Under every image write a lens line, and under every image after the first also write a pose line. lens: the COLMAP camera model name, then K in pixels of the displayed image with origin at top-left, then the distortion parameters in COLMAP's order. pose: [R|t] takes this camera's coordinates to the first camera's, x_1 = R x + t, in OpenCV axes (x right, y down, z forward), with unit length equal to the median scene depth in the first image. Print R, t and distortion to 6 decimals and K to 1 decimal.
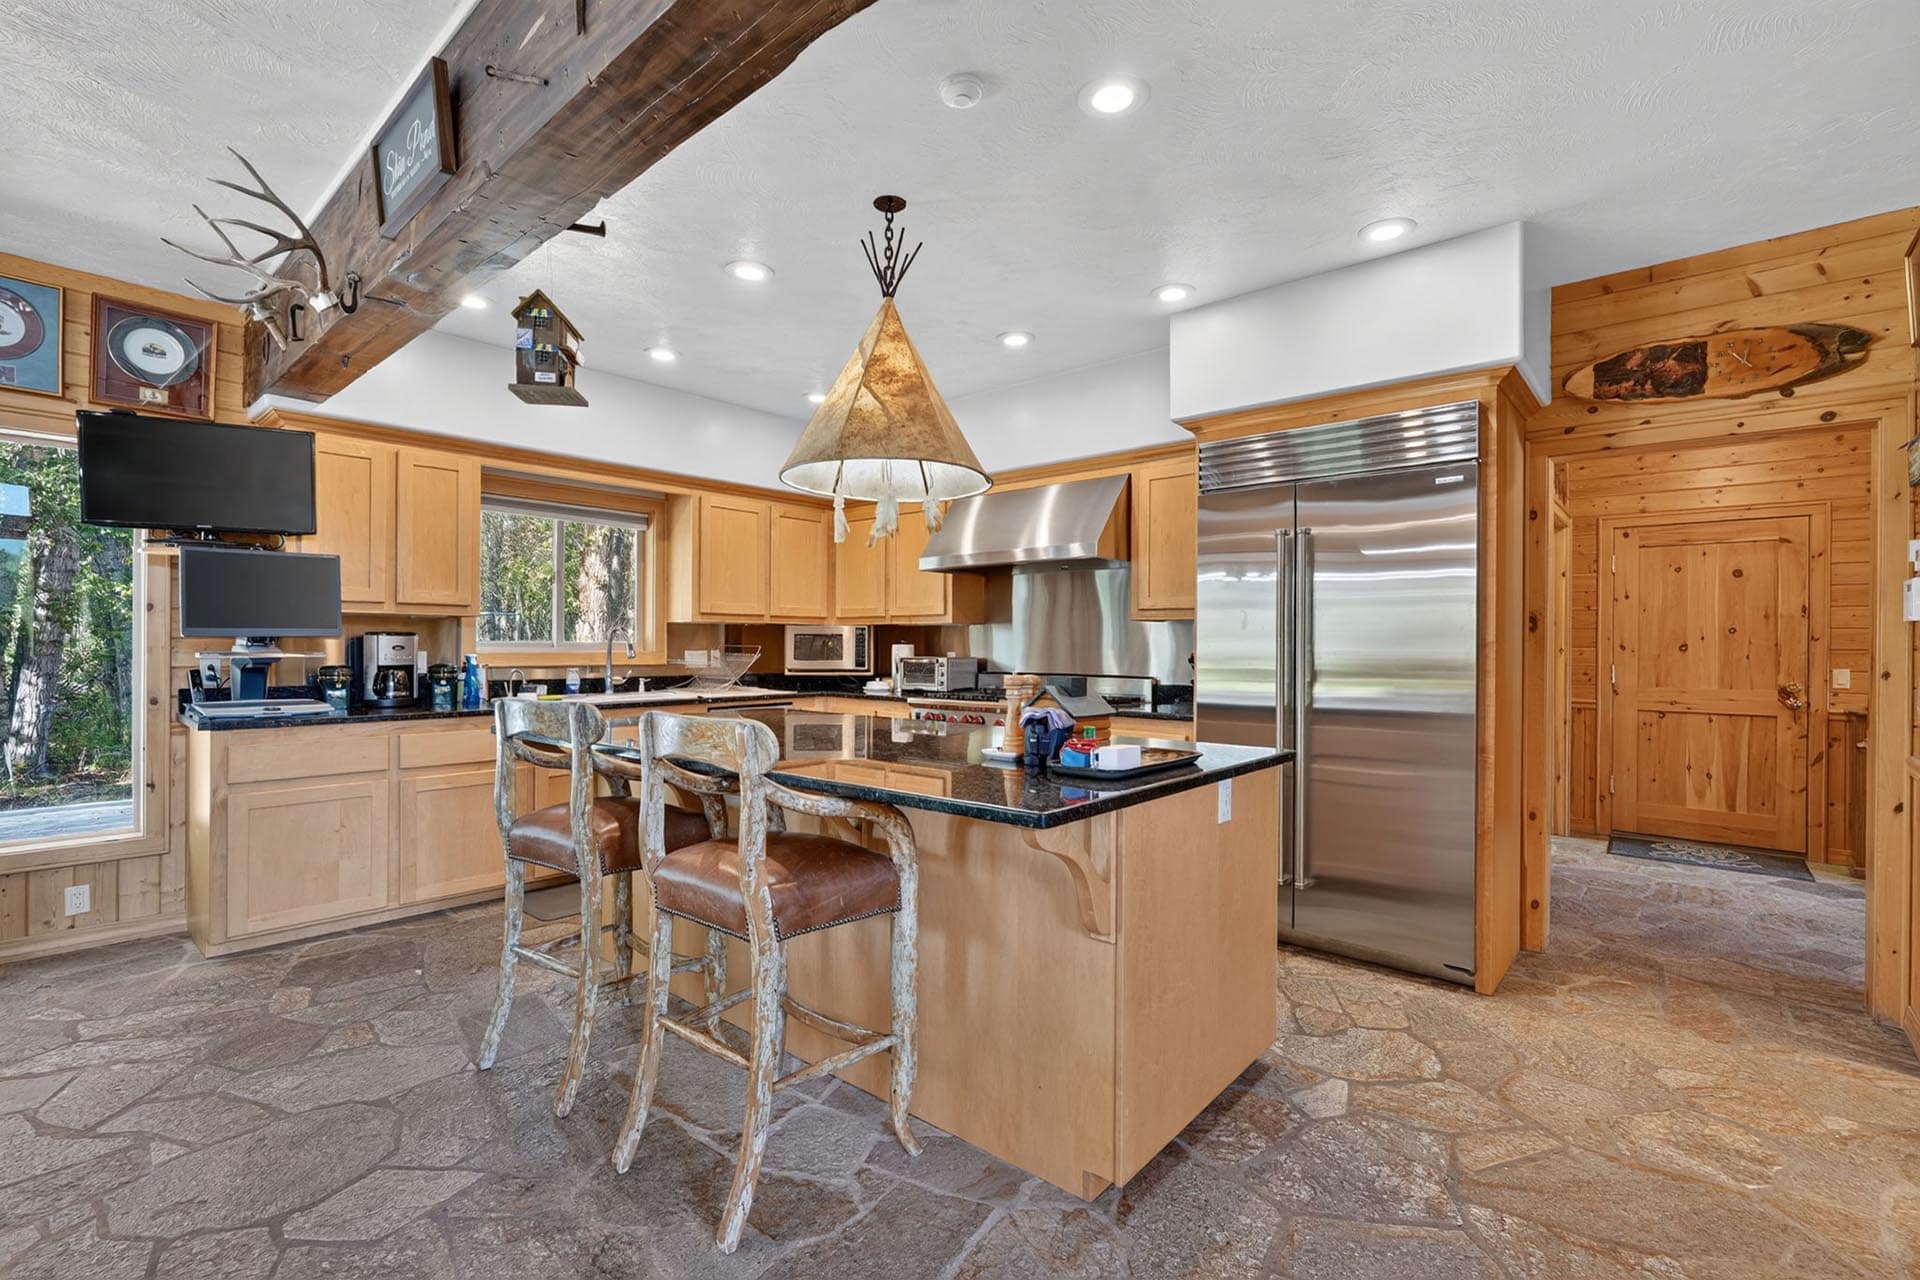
lens RADIAL K [[843.5, 0, 965.3], [0, 843.5, 646.1], [0, 0, 1]] dist [-0.011214, 0.003971]
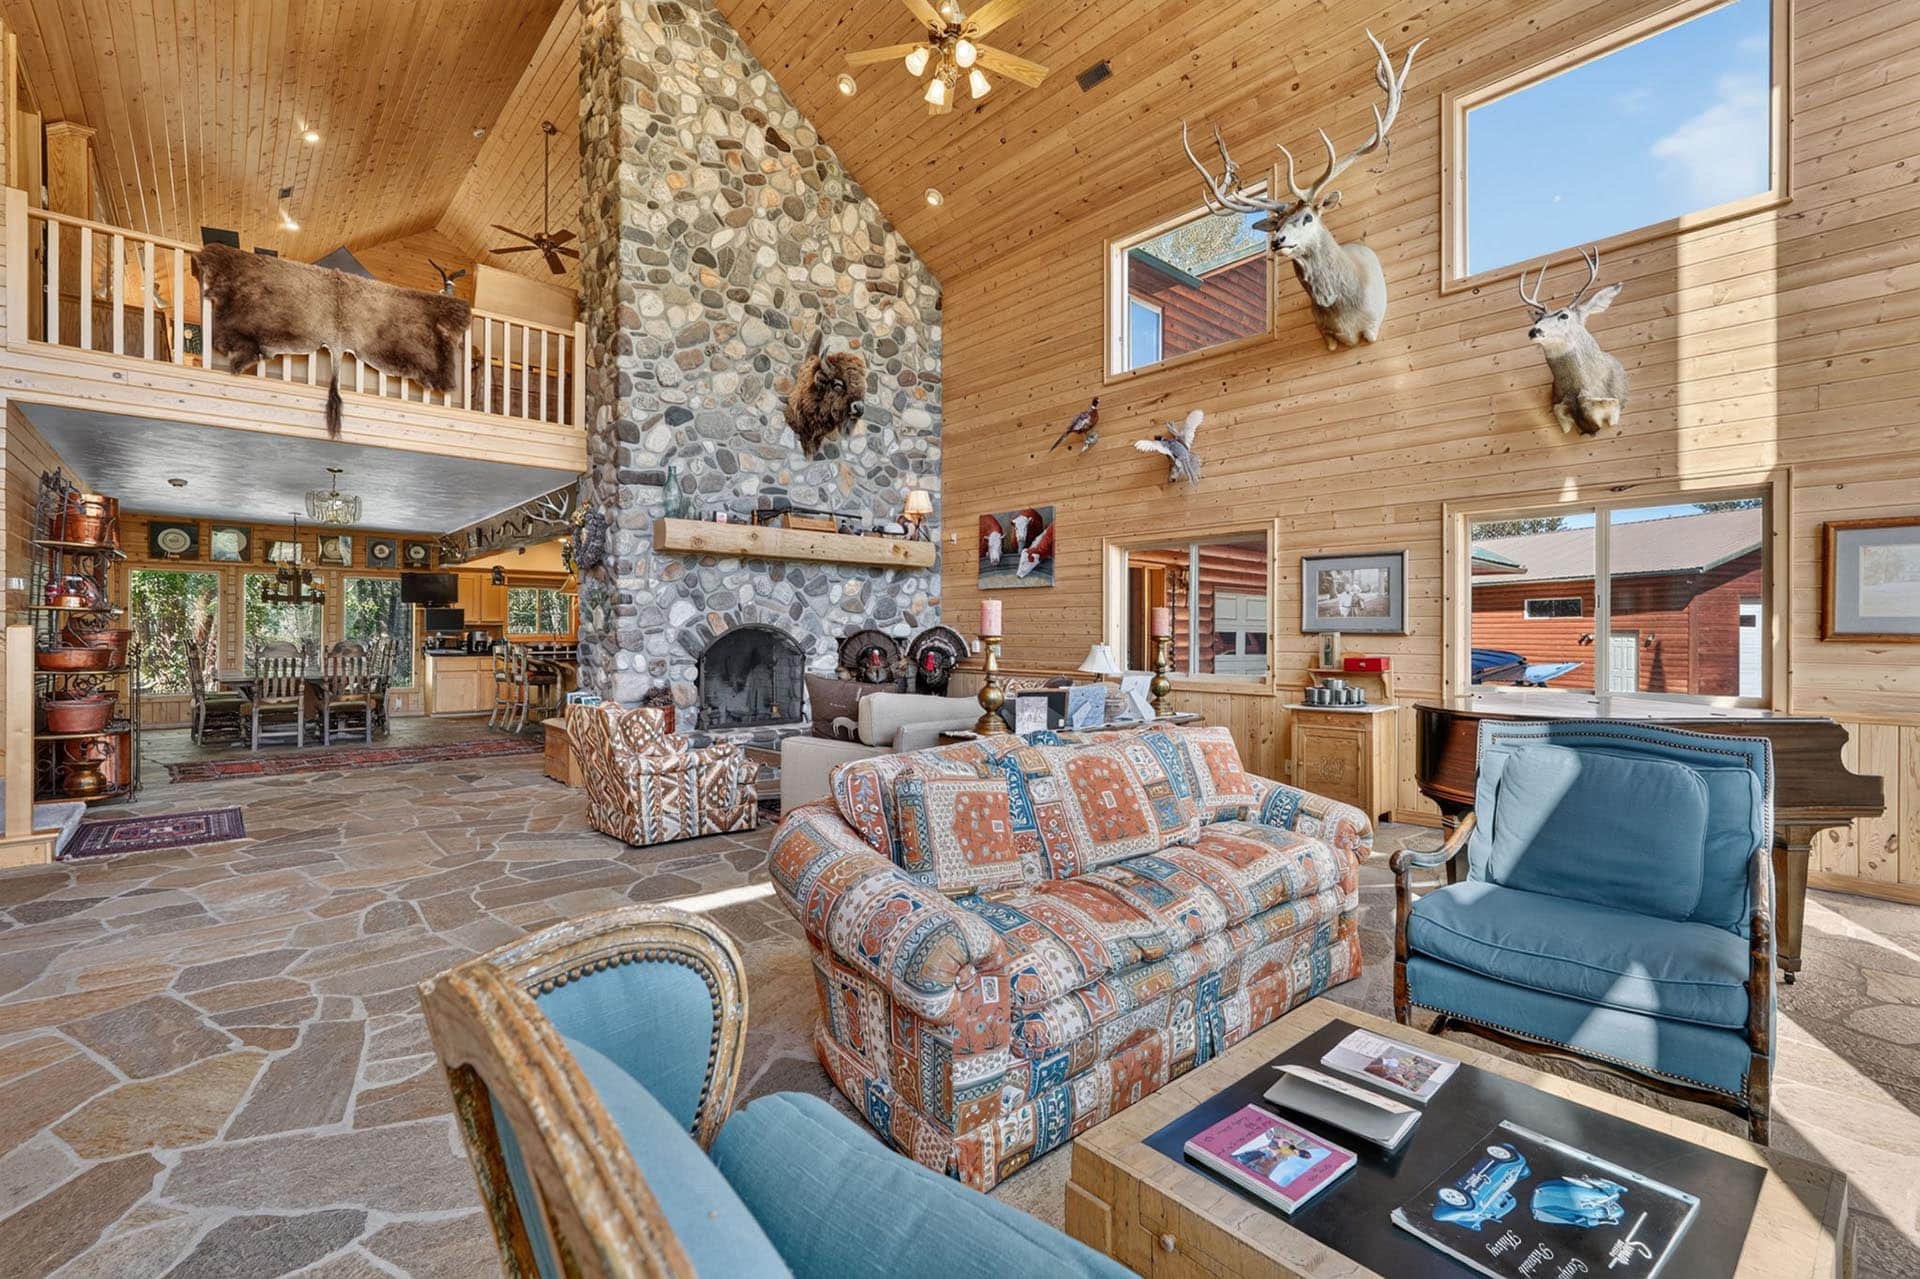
lens RADIAL K [[843.5, 0, 943.4], [0, 843.5, 636.3], [0, 0, 1]] dist [-0.011214, 0.003971]
pose [[0.989431, -0.004093, -0.144944, 1.787628], [0.004177, 0.999991, 0.000272, 0.015238], [0.144942, -0.000874, 0.989440, -2.241030]]
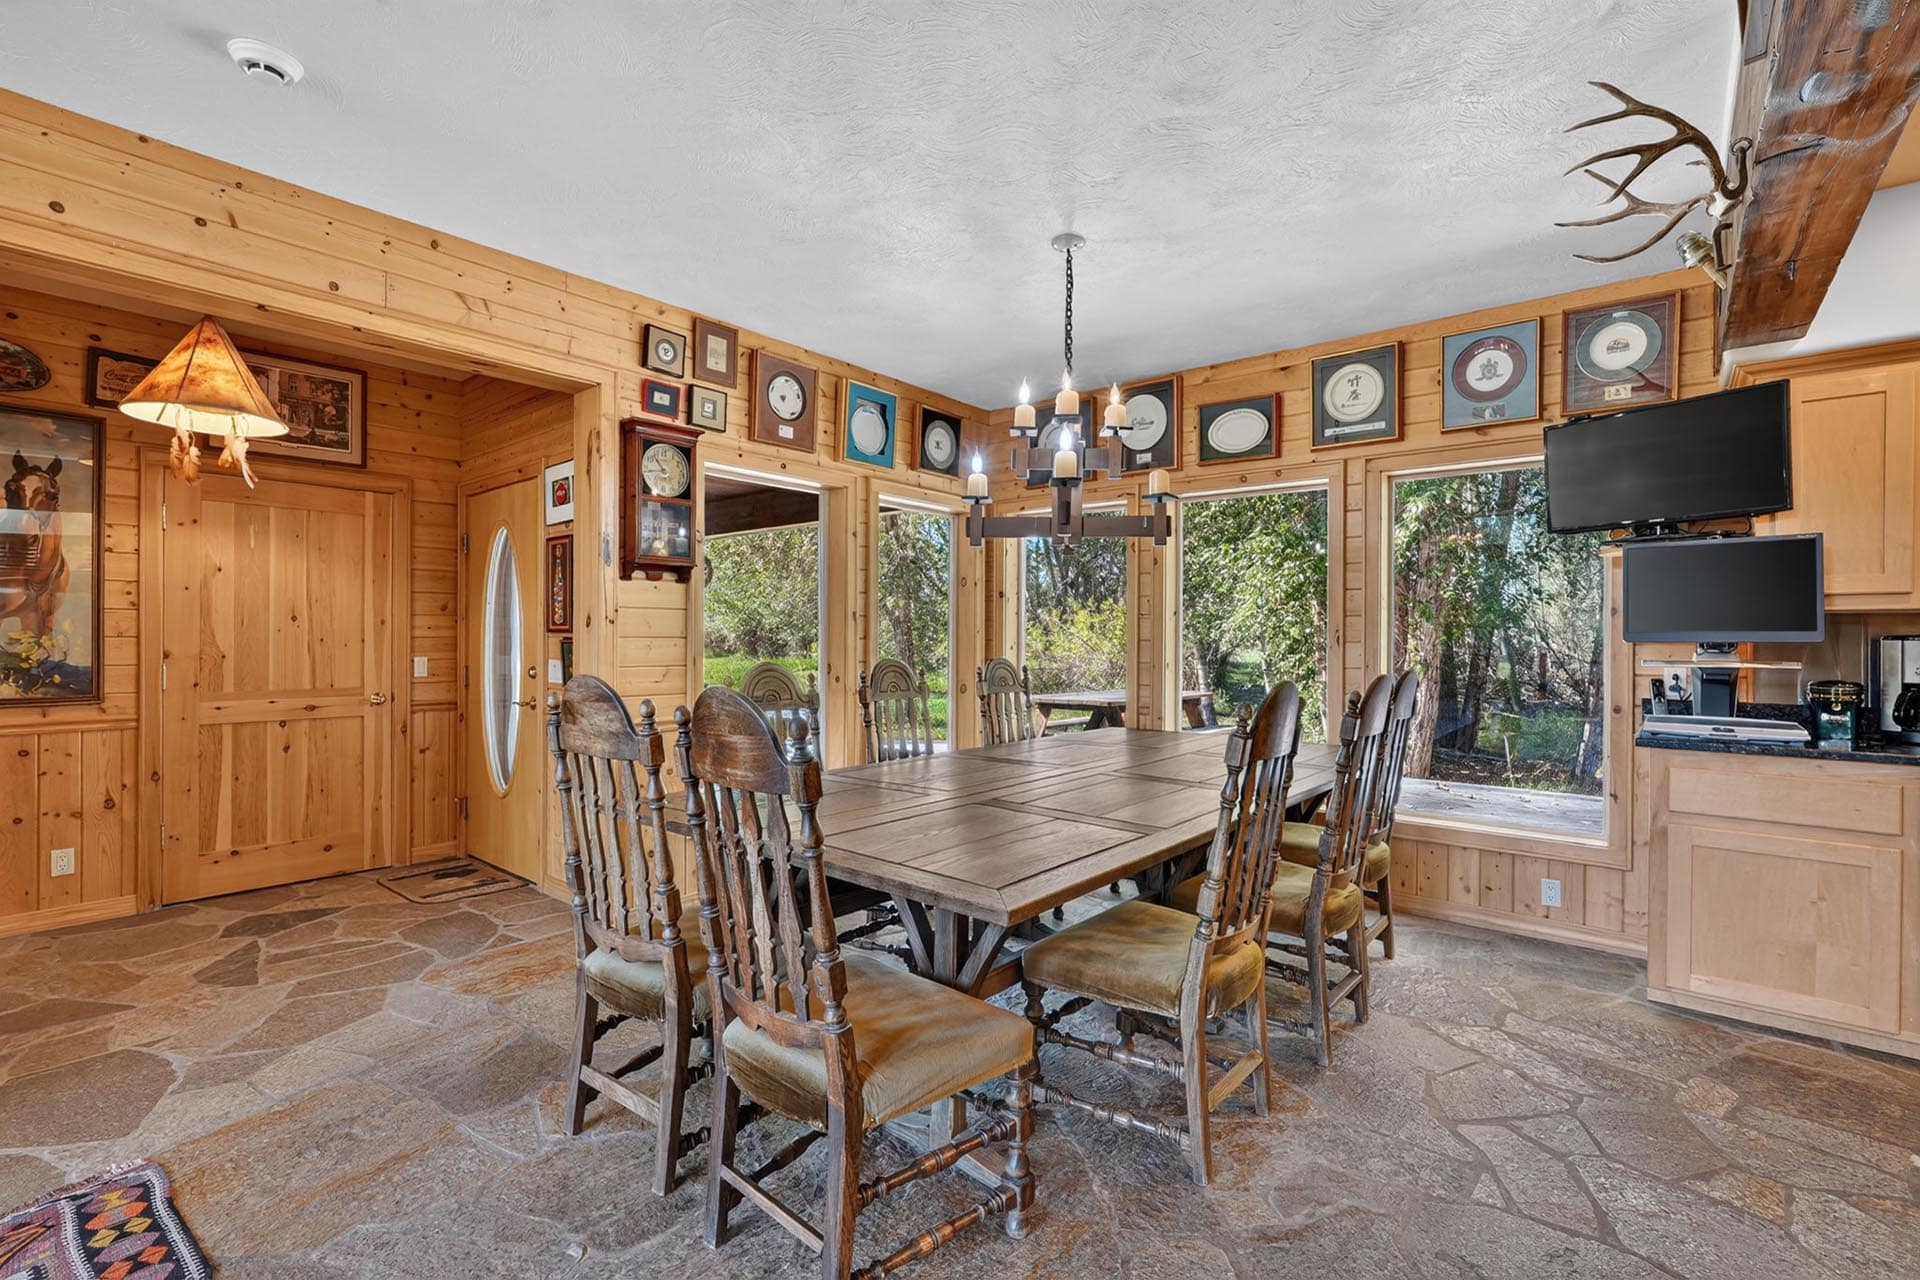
lens RADIAL K [[843.5, 0, 964.0], [0, 843.5, 641.1], [0, 0, 1]] dist [-0.011214, 0.003971]
pose [[0.009503, -0.005838, -0.999938, -0.011365], [-0.007960, 0.999951, -0.005913, -0.001157], [0.999923, 0.008016, 0.009456, 0.240276]]
